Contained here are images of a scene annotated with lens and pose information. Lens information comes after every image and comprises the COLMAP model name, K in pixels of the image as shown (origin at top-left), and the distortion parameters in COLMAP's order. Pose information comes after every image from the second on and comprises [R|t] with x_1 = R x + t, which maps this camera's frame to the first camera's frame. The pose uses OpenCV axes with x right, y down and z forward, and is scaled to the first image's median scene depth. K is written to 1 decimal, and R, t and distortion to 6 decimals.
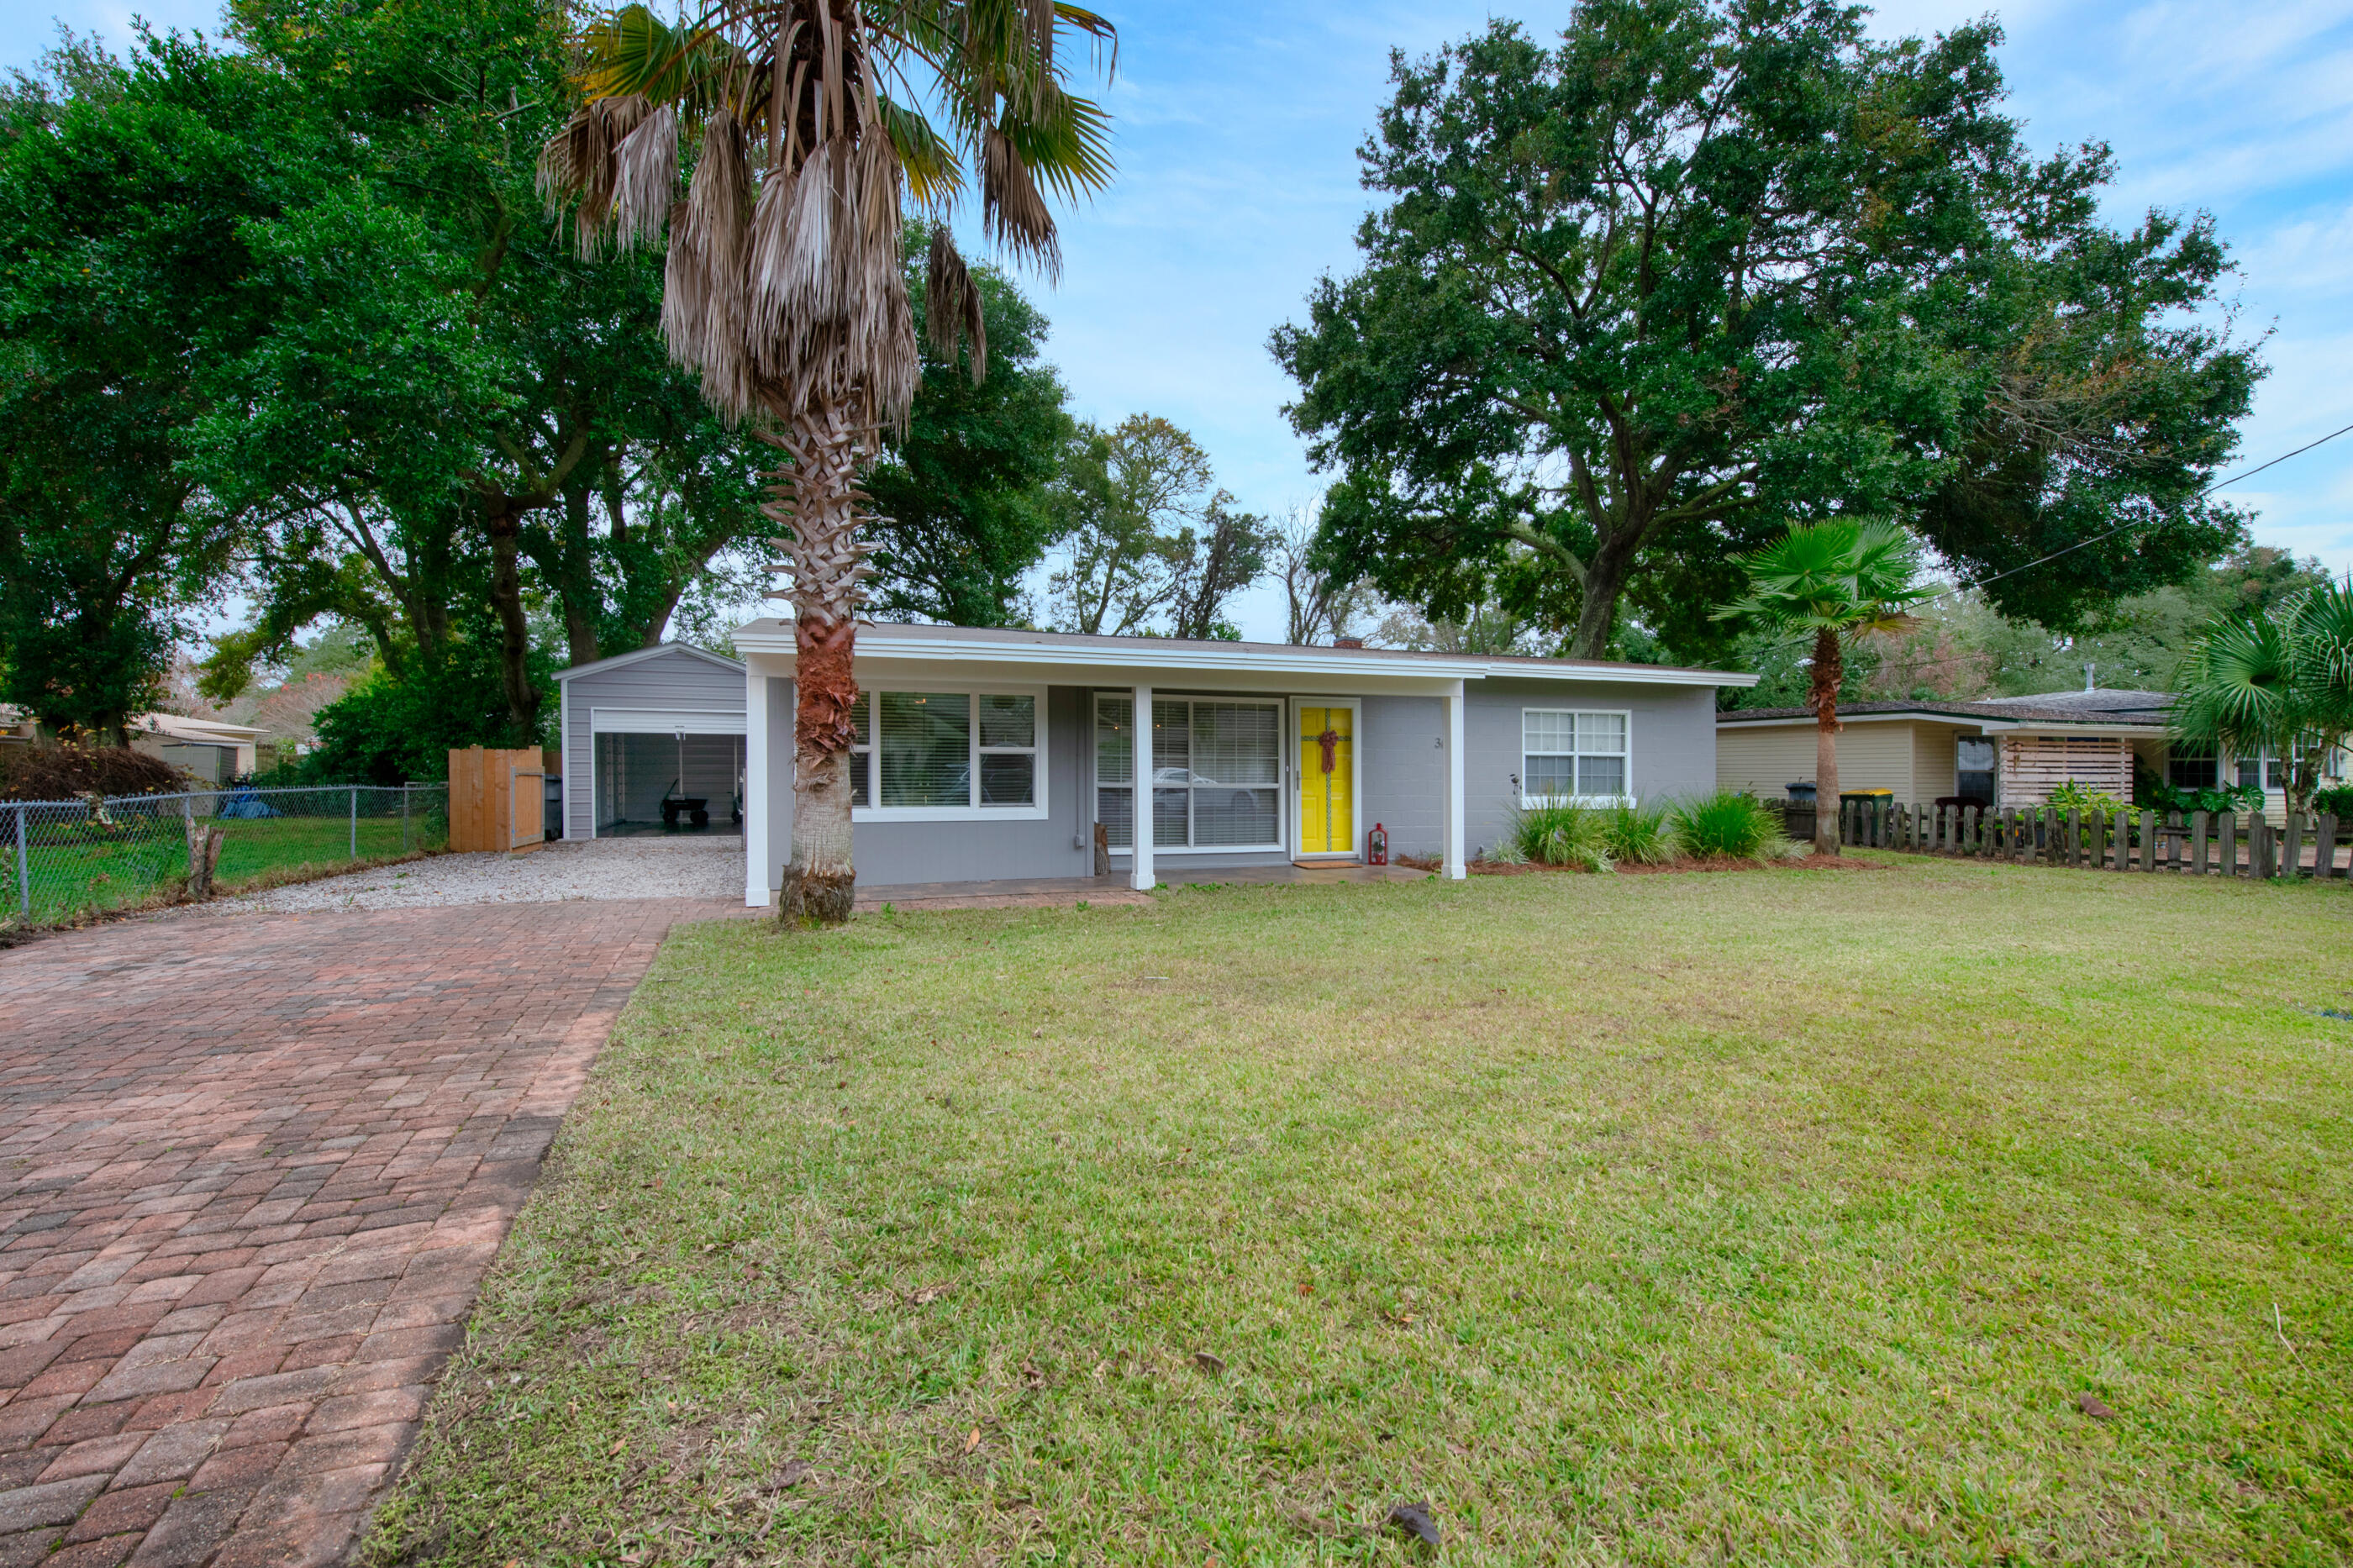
lens RADIAL K [[1004.2, 0, 1173.4], [0, 1004.2, 795.0], [0, 0, 1]] dist [-0.004257, -0.000434]
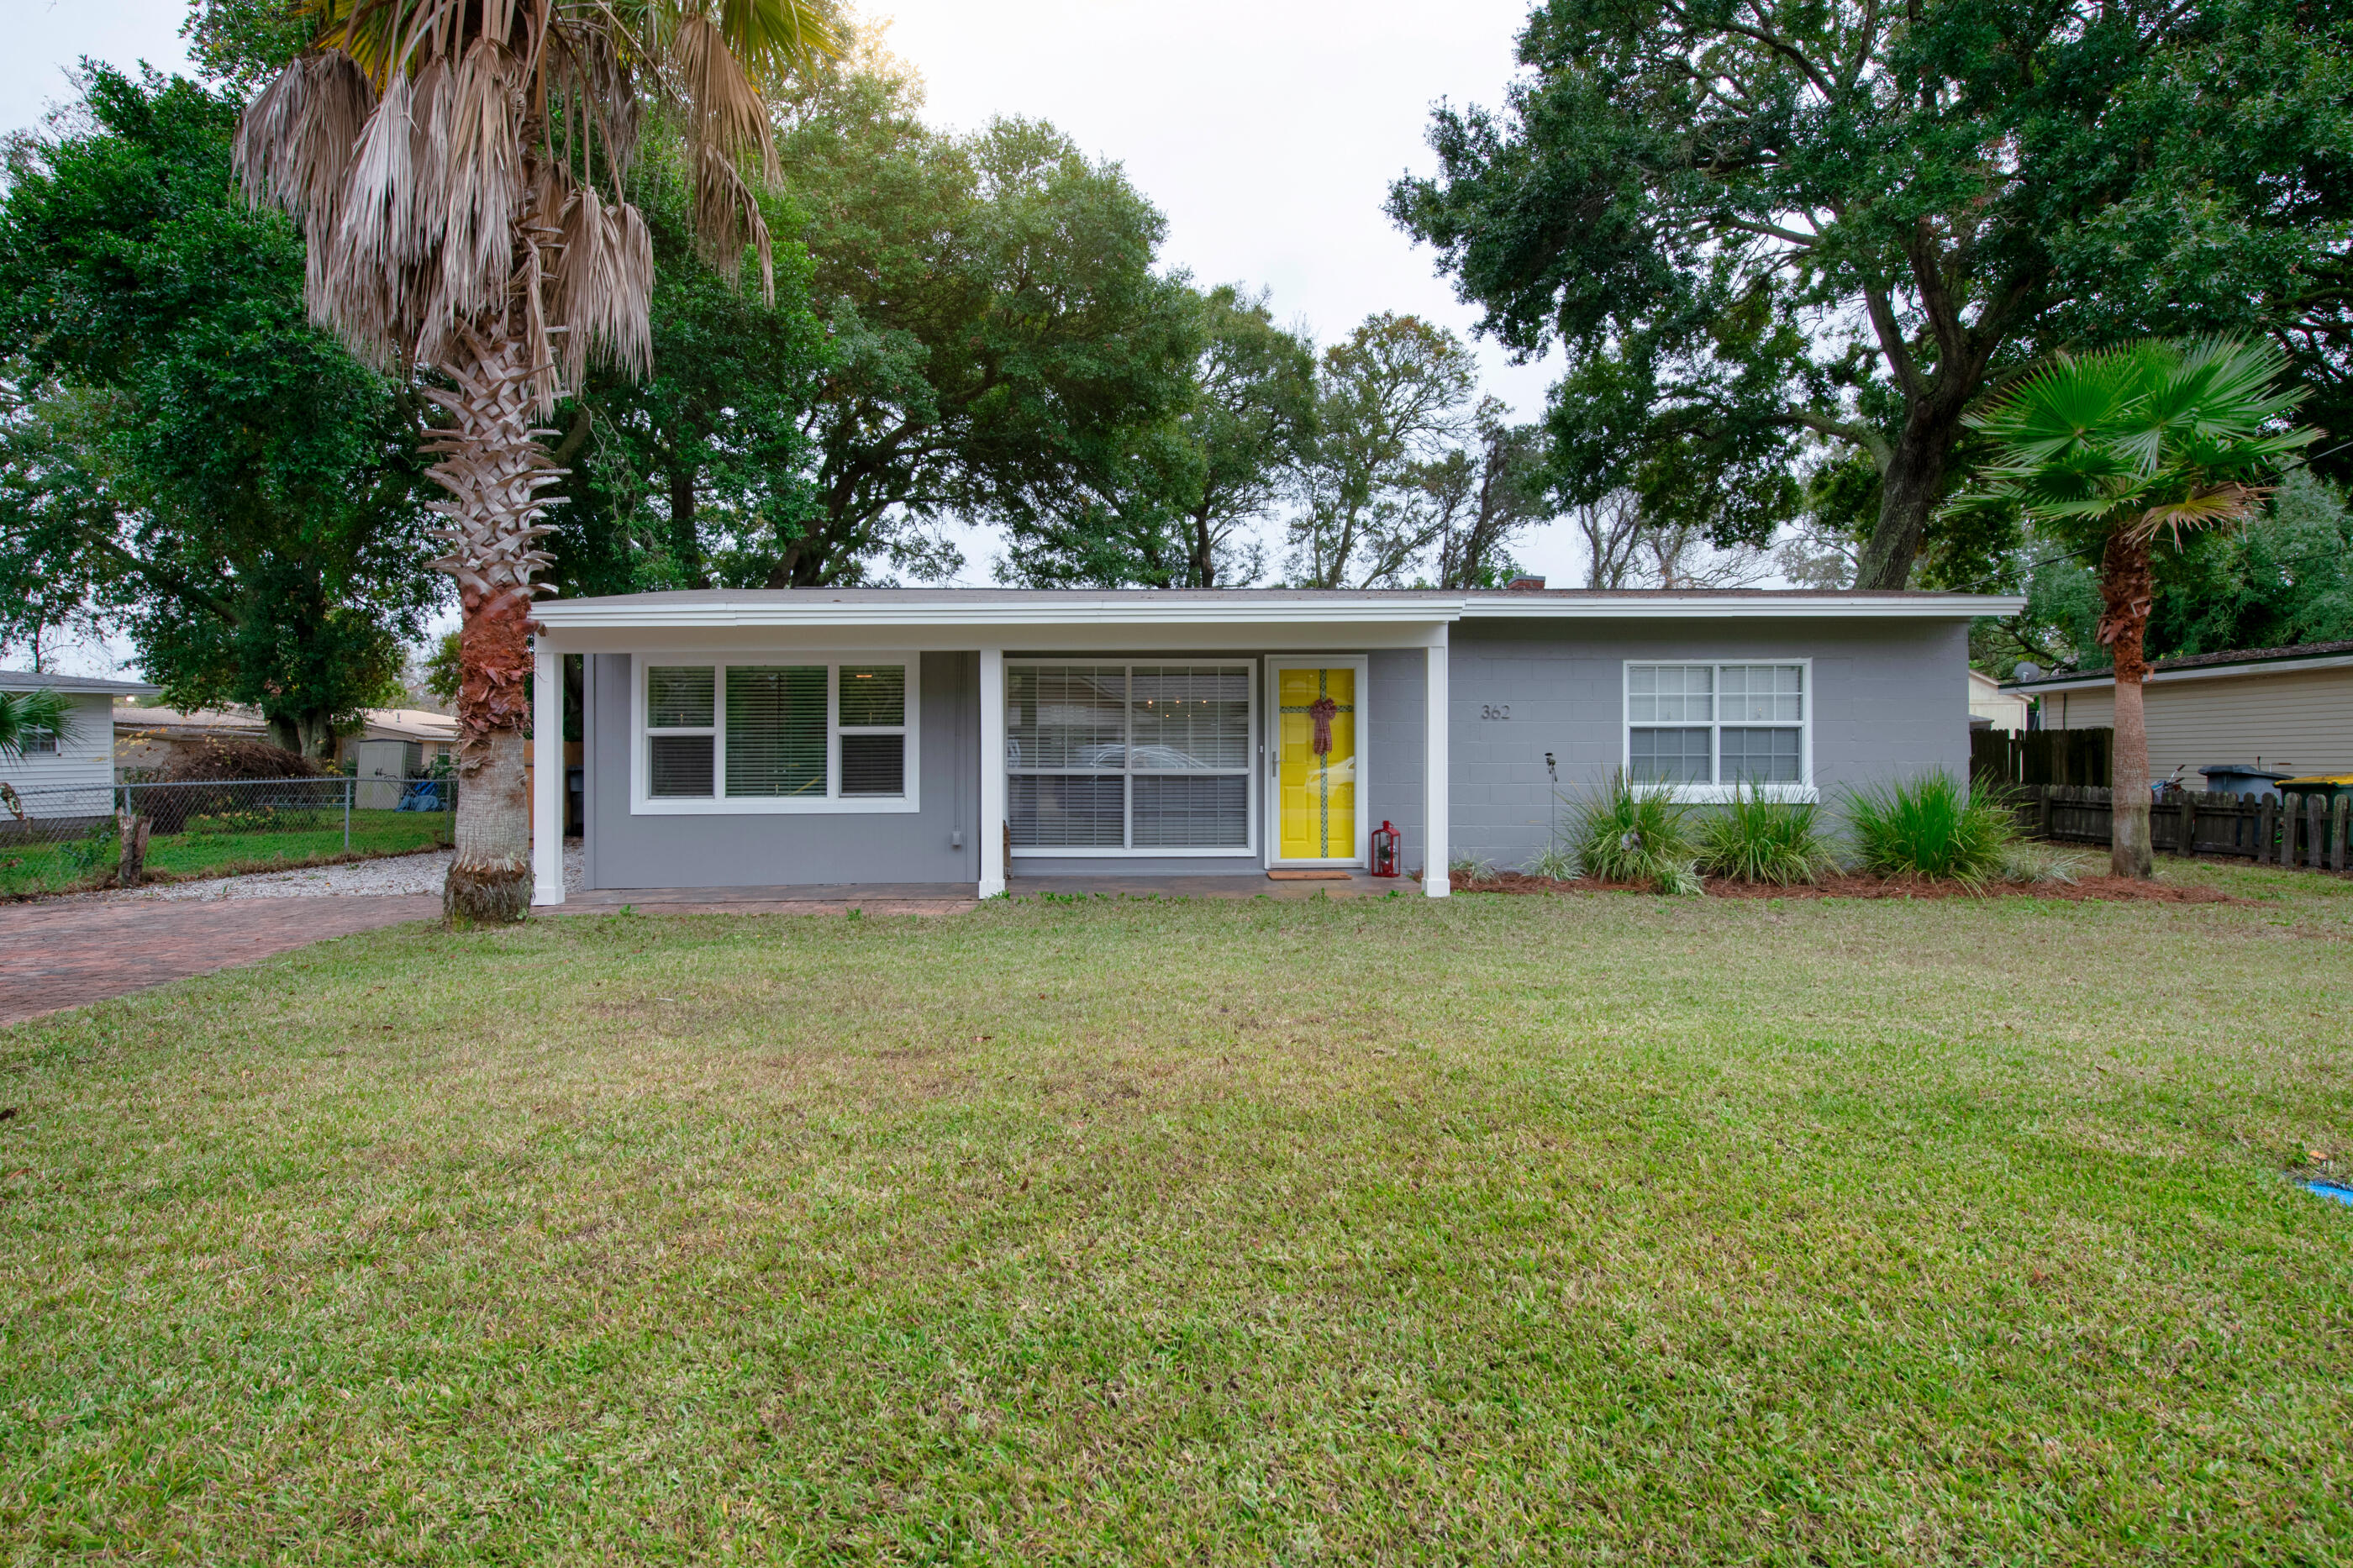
lens RADIAL K [[1212.0, 0, 1174.5], [0, 1212.0, 760.9], [0, 0, 1]] dist [0.001184, 0.000032]
pose [[0.947846, -0.007345, -0.318644, 0.332615], [0.000038, 0.999737, -0.022931, 0.003951], [0.318729, 0.021723, 0.947597, 0.093203]]
